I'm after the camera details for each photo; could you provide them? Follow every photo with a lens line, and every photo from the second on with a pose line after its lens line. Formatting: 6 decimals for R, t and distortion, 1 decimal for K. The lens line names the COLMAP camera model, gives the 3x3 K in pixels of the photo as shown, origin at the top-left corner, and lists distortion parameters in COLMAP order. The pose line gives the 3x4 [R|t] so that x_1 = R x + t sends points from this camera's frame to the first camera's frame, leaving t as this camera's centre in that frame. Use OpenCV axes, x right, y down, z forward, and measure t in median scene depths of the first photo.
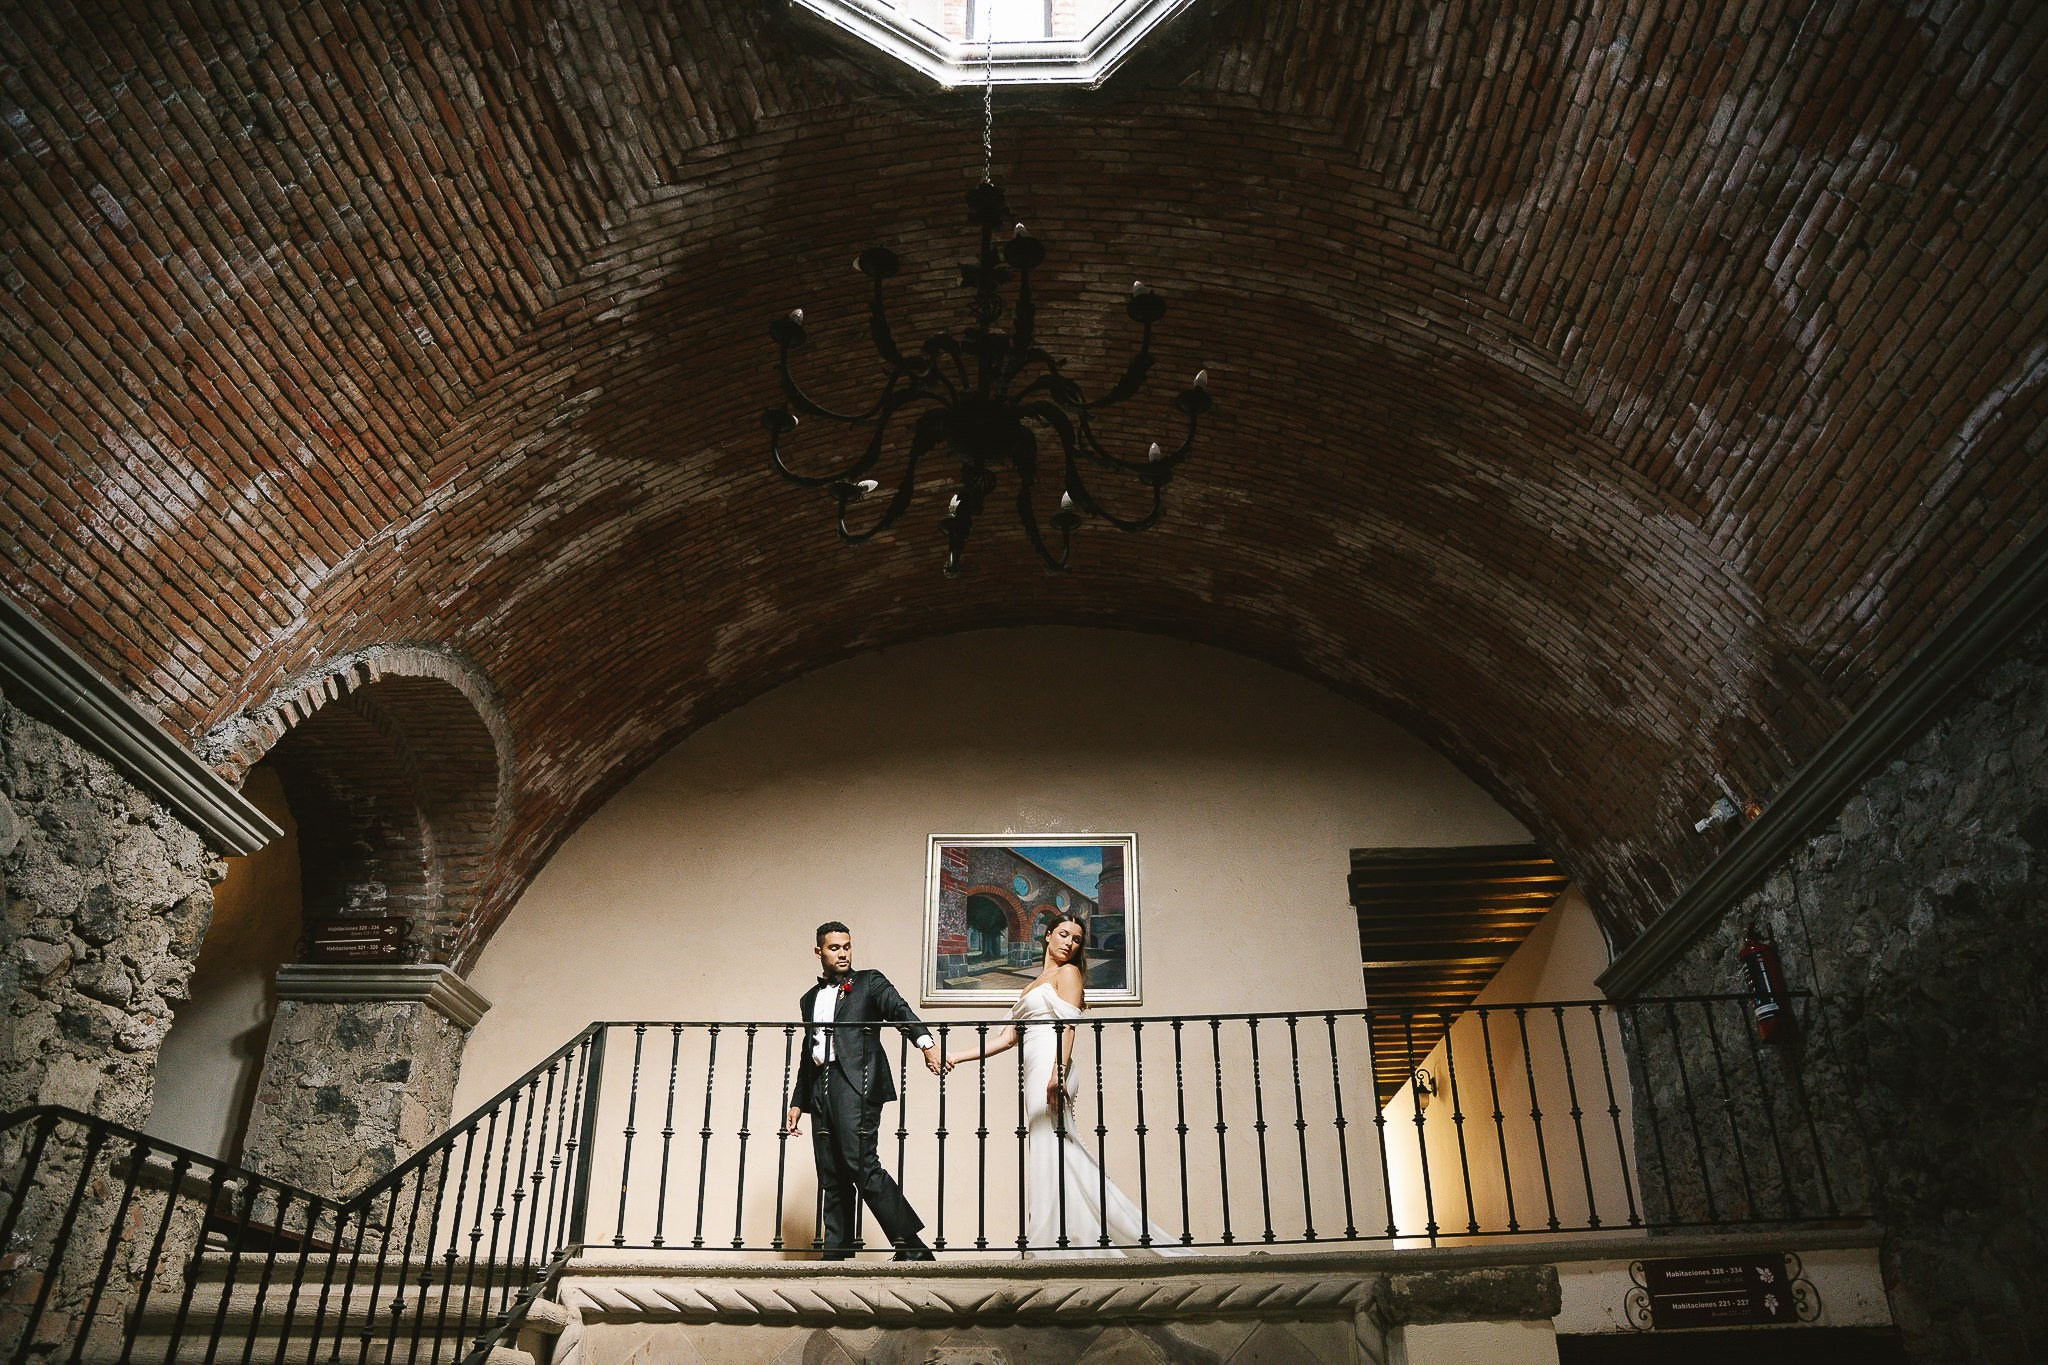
lens RADIAL K [[1411.7, 0, 1033.0], [0, 1411.7, 684.0], [0, 0, 1]] dist [-0.179668, 0.133624]
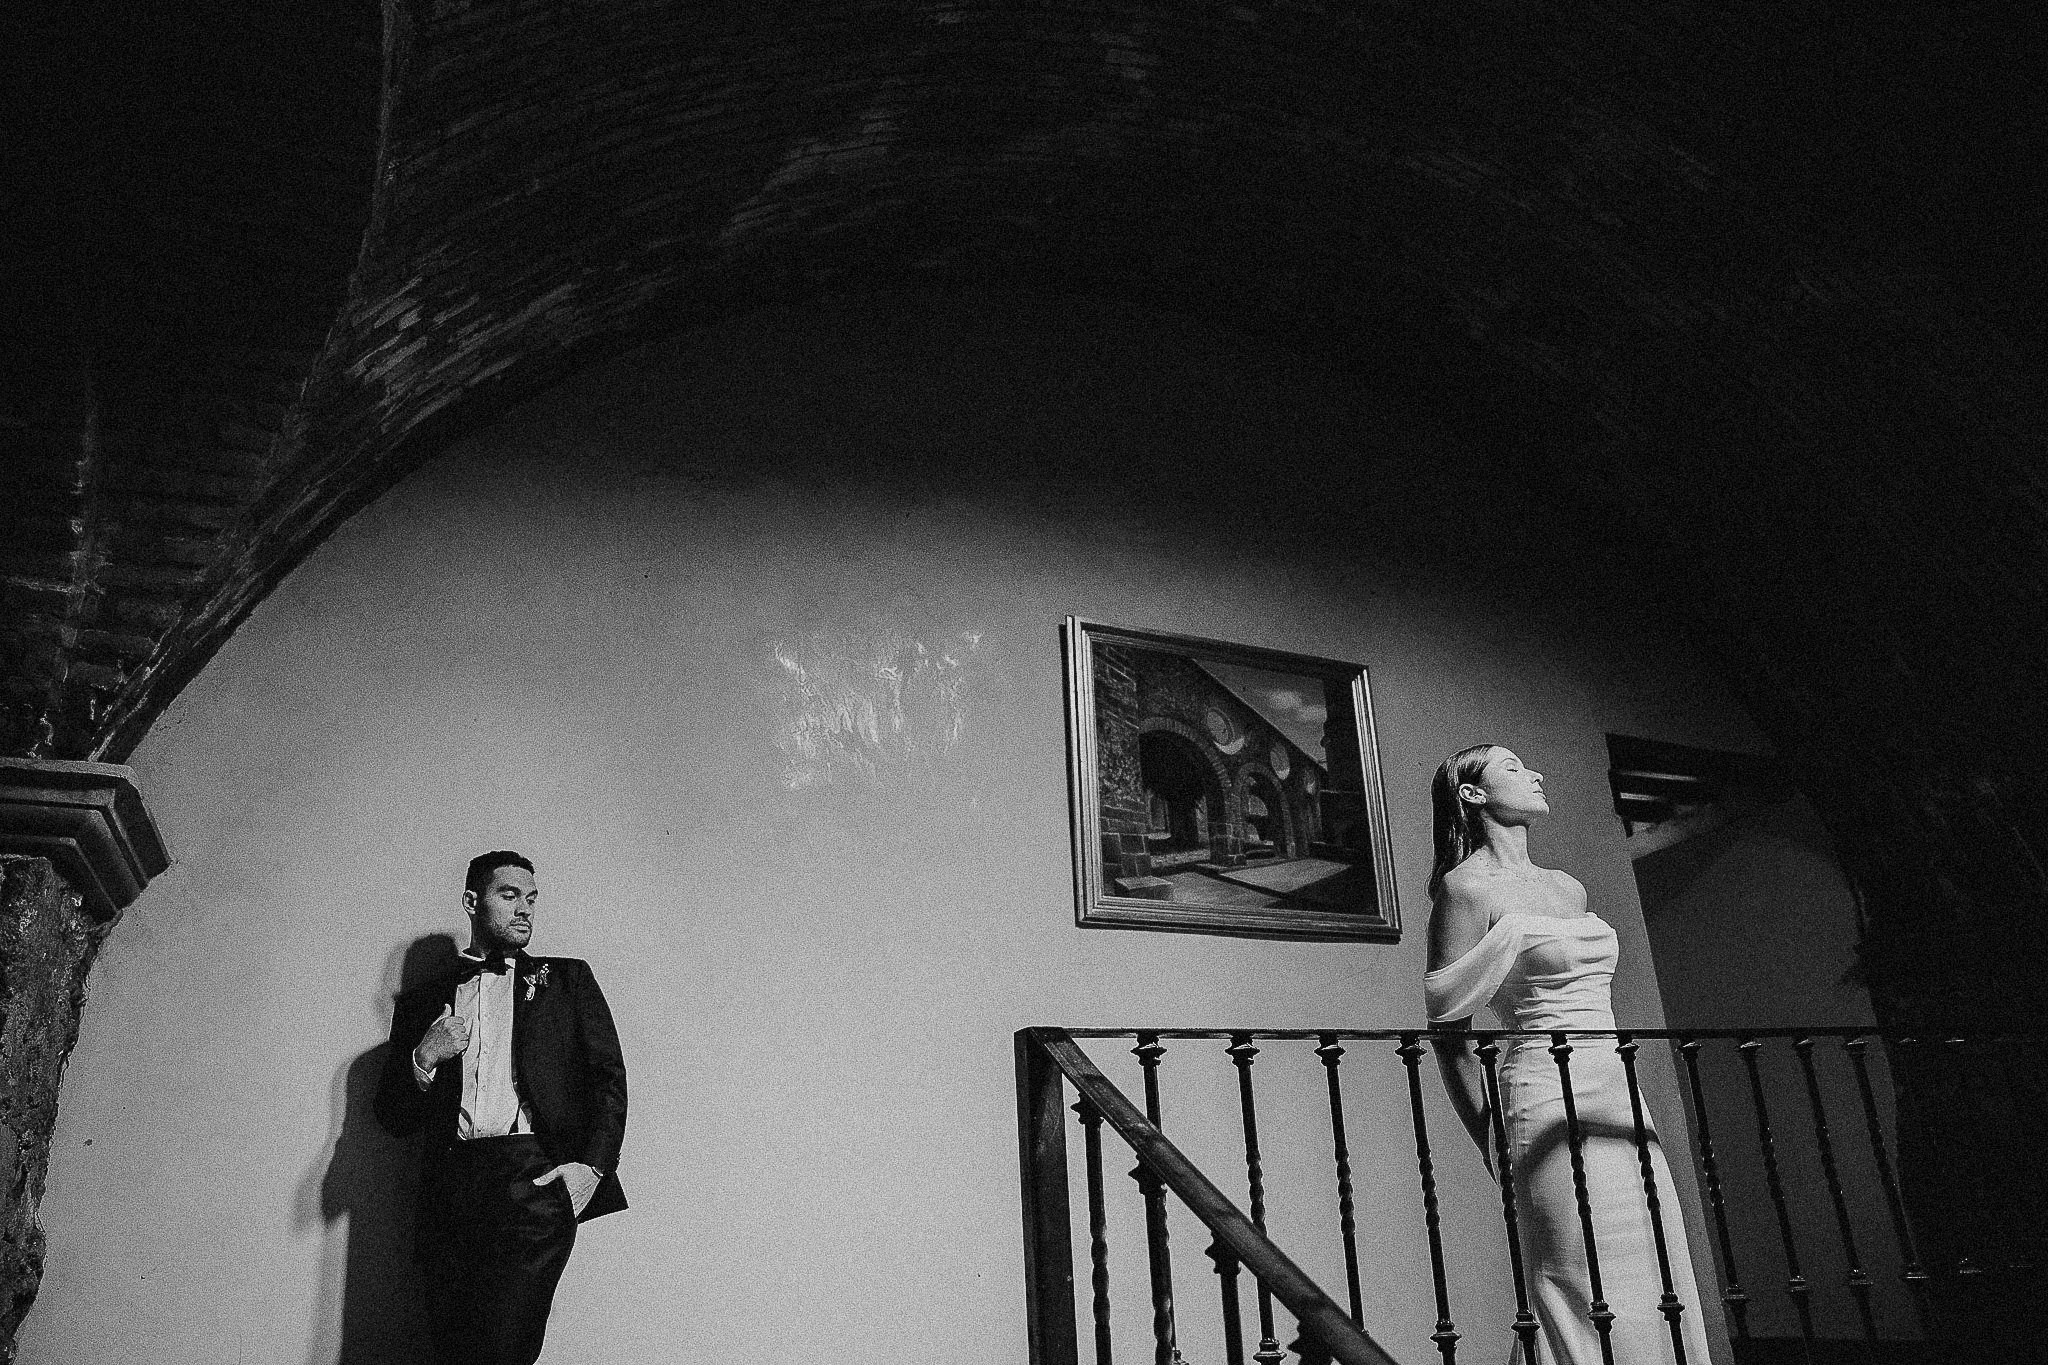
lens RADIAL K [[1411.7, 0, 1033.0], [0, 1411.7, 684.0], [0, 0, 1]] dist [-0.179668, 0.133624]
pose [[0.894071, 0.135352, 0.426986, -0.482787], [-0.178917, 0.981819, 0.063406, 0.148945], [-0.410641, -0.133085, 0.902032, 0.732385]]
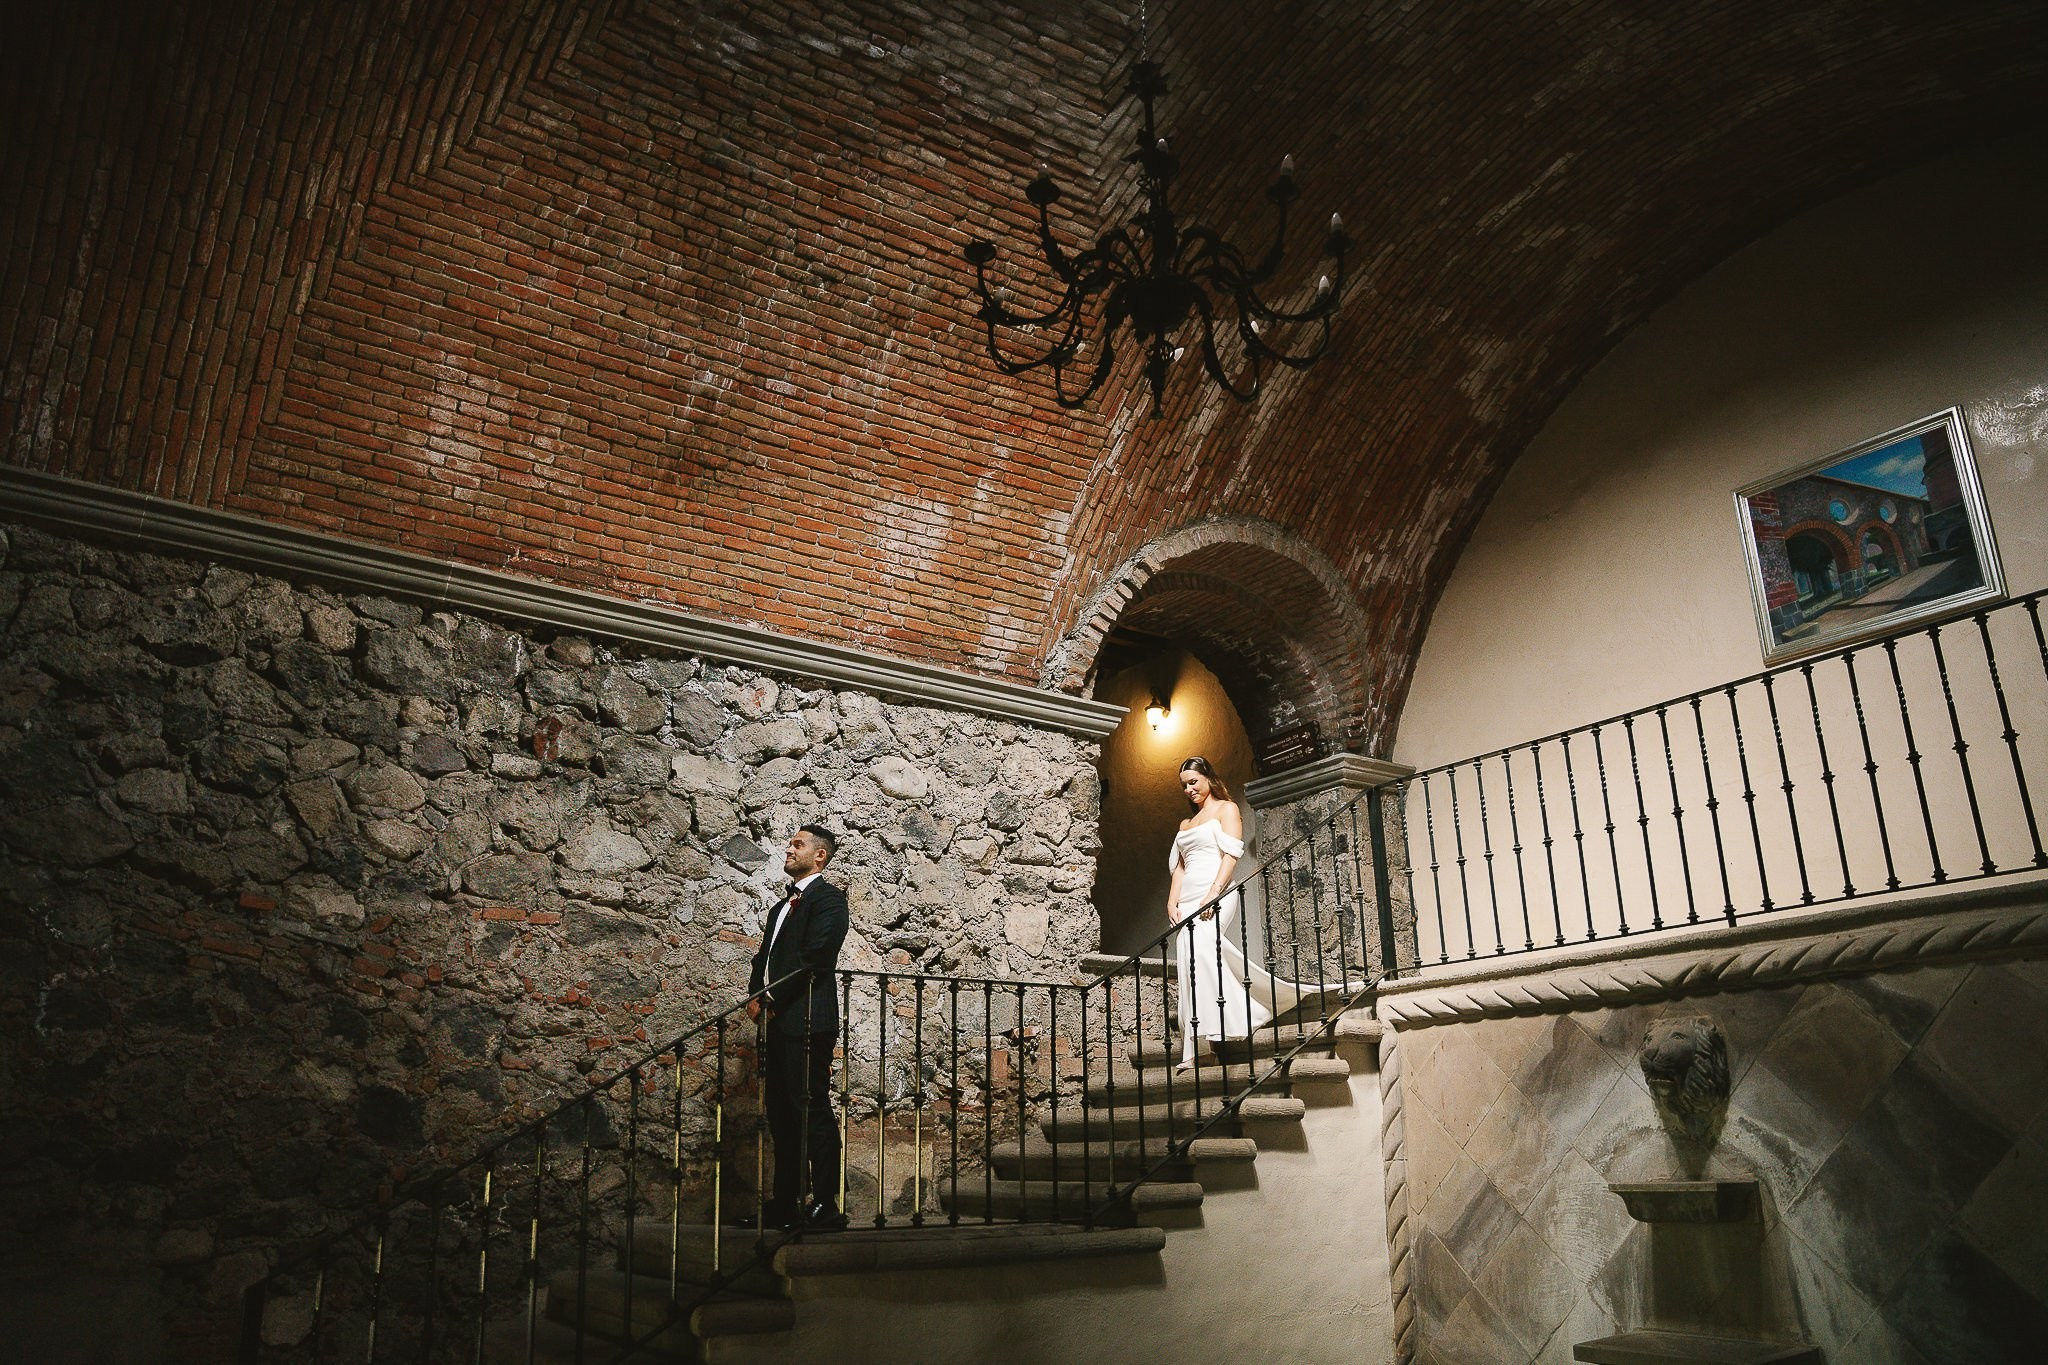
lens RADIAL K [[1411.7, 0, 1033.0], [0, 1411.7, 684.0], [0, 0, 1]] dist [-0.179668, 0.133624]
pose [[0.597372, -0.253754, -0.760760, 0.456831], [0.406418, 0.913574, 0.014407, 0.031096], [0.691354, -0.317793, 0.648873, 0.054042]]
